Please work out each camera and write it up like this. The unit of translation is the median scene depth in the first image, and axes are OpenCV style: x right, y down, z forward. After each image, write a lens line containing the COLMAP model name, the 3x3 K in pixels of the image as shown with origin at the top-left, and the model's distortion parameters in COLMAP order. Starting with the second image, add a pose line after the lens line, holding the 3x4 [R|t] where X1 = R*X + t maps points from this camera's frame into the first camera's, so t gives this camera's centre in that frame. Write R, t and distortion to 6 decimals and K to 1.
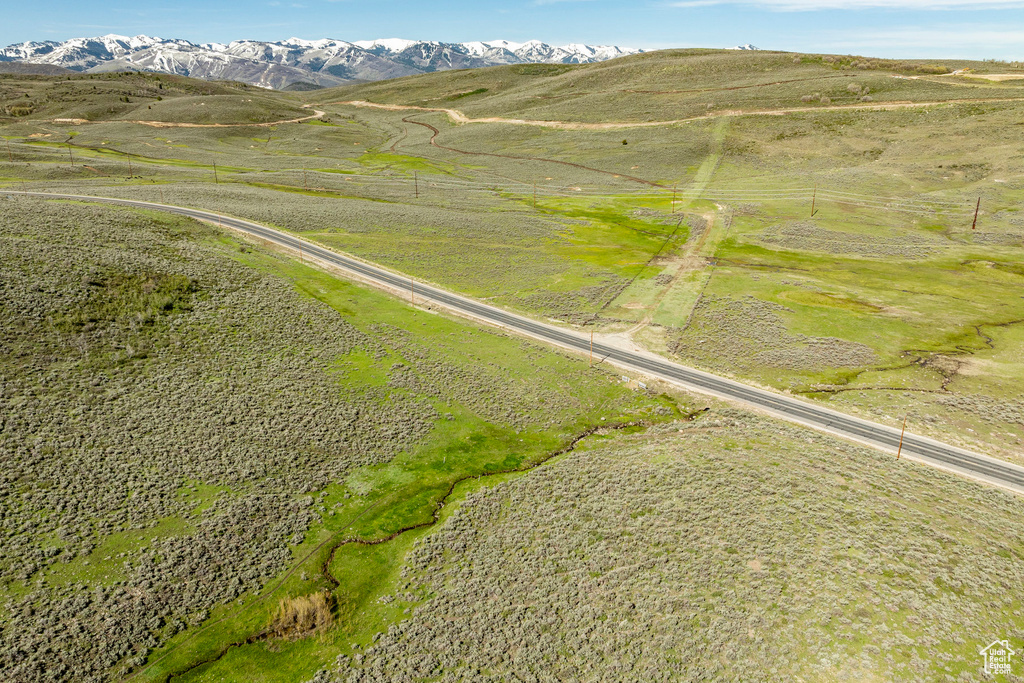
lens RADIAL K [[724.4, 0, 514.8], [0, 724.4, 339.3], [0, 0, 1]] dist [-0.046964, 0.015474]
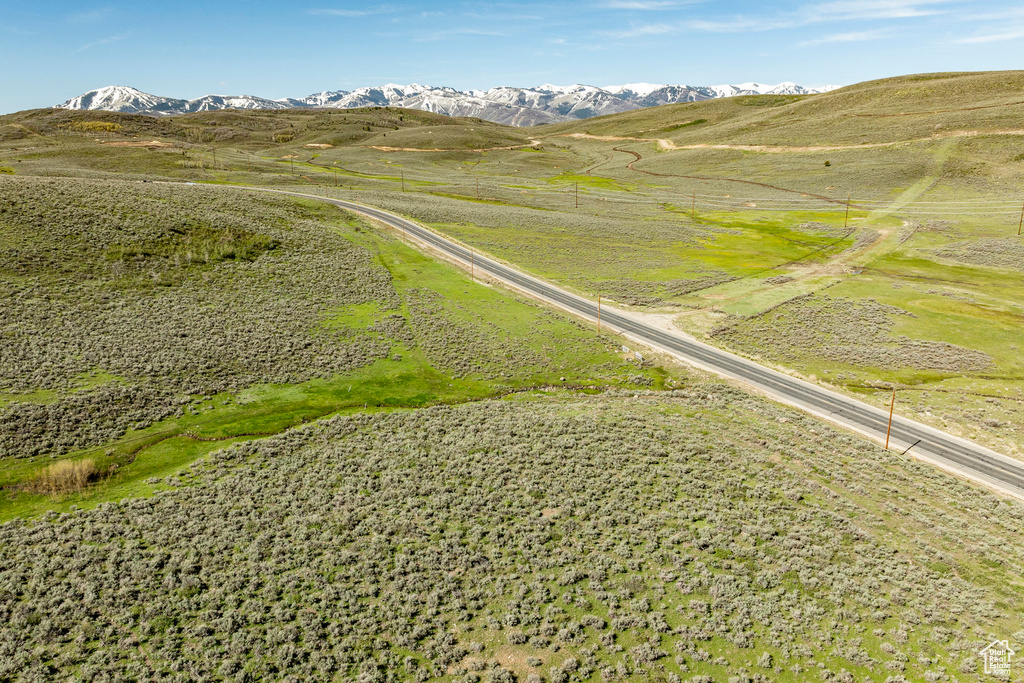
lens RADIAL K [[724.4, 0, 513.6], [0, 724.4, 339.2], [0, 0, 1]] dist [-0.046964, 0.015474]
pose [[0.947433, 0.081305, -0.309452, 0.083668], [-0.098615, 0.994294, -0.040686, 0.026081], [0.304379, 0.069064, 0.950044, 0.037261]]
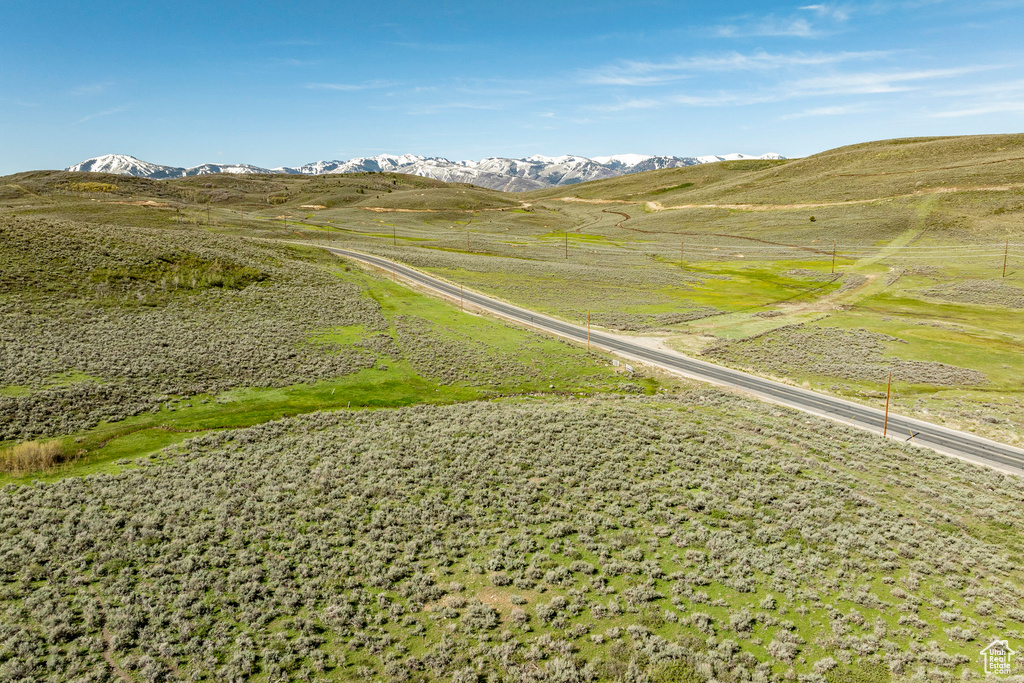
lens RADIAL K [[724.4, 0, 513.7], [0, 724.4, 338.5], [0, 0, 1]] dist [-0.046964, 0.015474]
pose [[0.951136, 0.052377, -0.304298, 0.084707], [-0.096897, 0.986356, -0.133091, 0.043249], [0.293175, 0.156073, 0.943233, 0.042886]]
